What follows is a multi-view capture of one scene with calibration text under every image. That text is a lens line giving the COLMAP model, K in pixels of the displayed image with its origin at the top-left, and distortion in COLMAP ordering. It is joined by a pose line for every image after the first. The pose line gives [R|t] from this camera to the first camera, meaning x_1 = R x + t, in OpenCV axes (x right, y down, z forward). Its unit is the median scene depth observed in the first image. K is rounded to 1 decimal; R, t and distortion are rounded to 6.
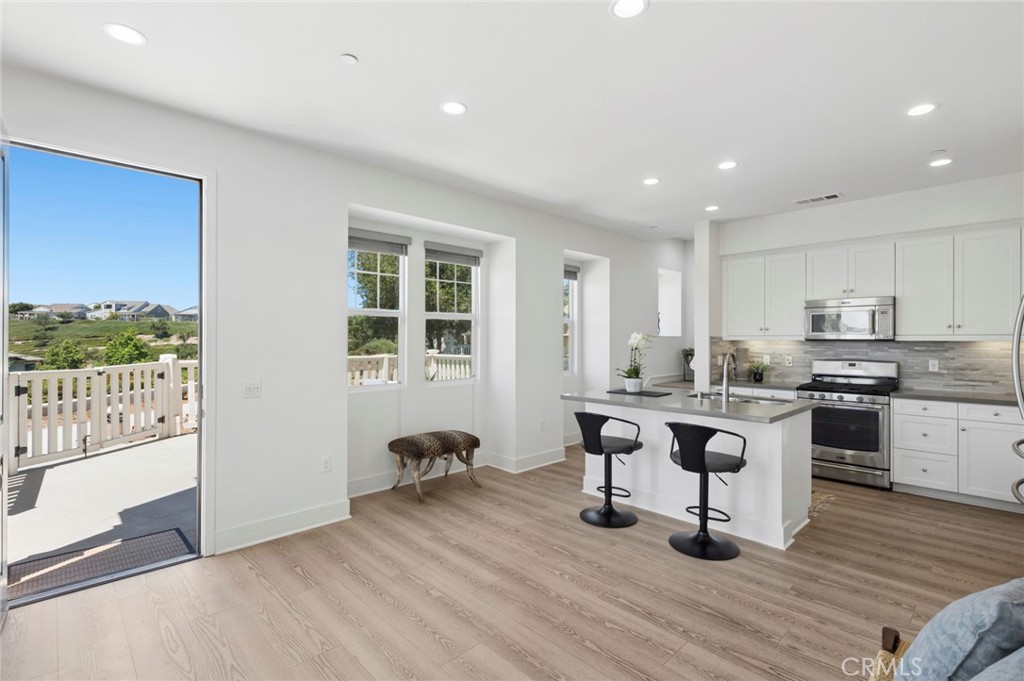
lens RADIAL K [[472.4, 0, 512.0], [0, 472.4, 340.5], [0, 0, 1]] dist [-0.000405, 0.000109]
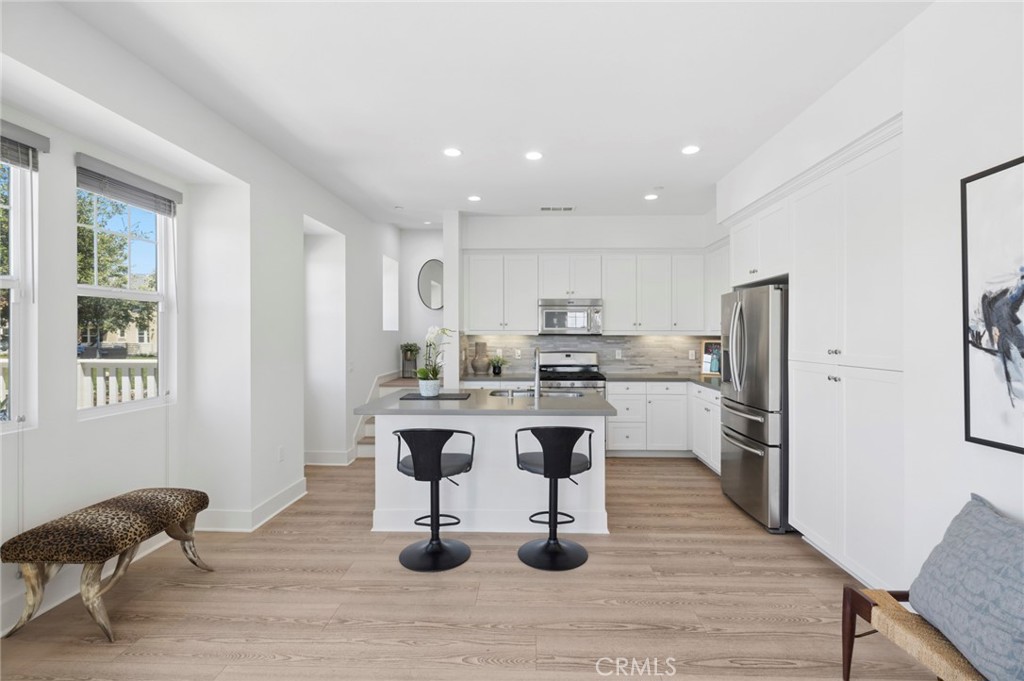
lens RADIAL K [[471.6, 0, 491.6], [0, 471.6, 336.6], [0, 0, 1]] dist [0.001063, 0.000122]
pose [[0.714303, -0.003268, 0.699829, -0.239758], [0.001652, 0.999994, 0.002984, 0.000069], [-0.699835, -0.000976, 0.714304, 0.298699]]
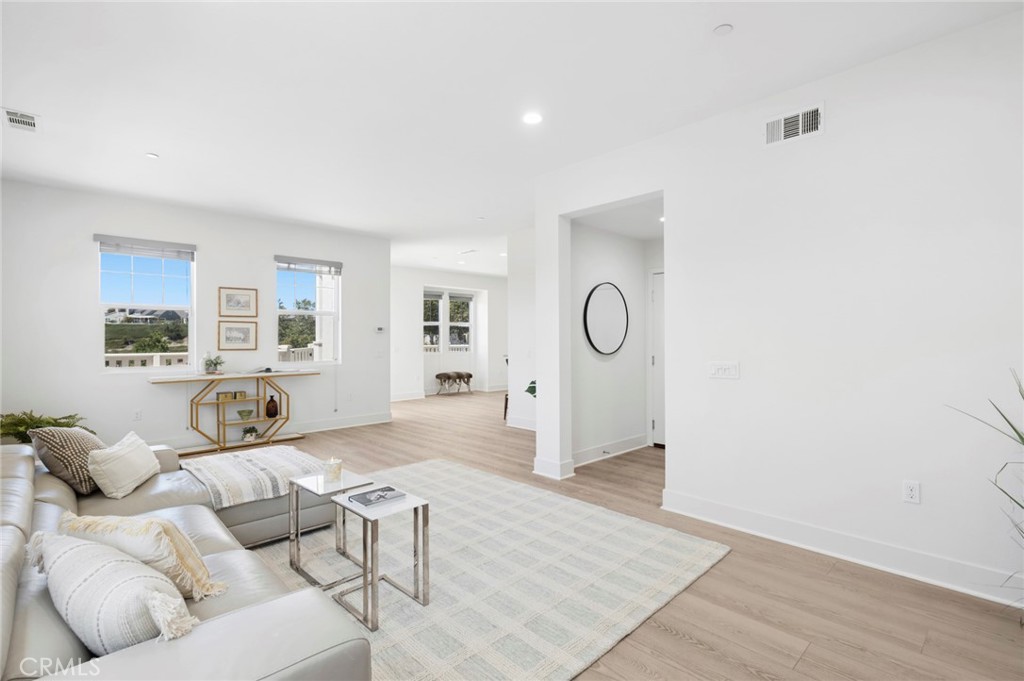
lens RADIAL K [[481.3, 0, 512.0], [0, 481.3, 340.5], [0, 0, 1]] dist [-0.002618, -0.000337]
pose [[0.999975, -0.006859, -0.001803, 0.146254], [0.006858, 0.999976, -0.000446, 0.035154], [0.001806, 0.000433, 0.999998, -1.531077]]
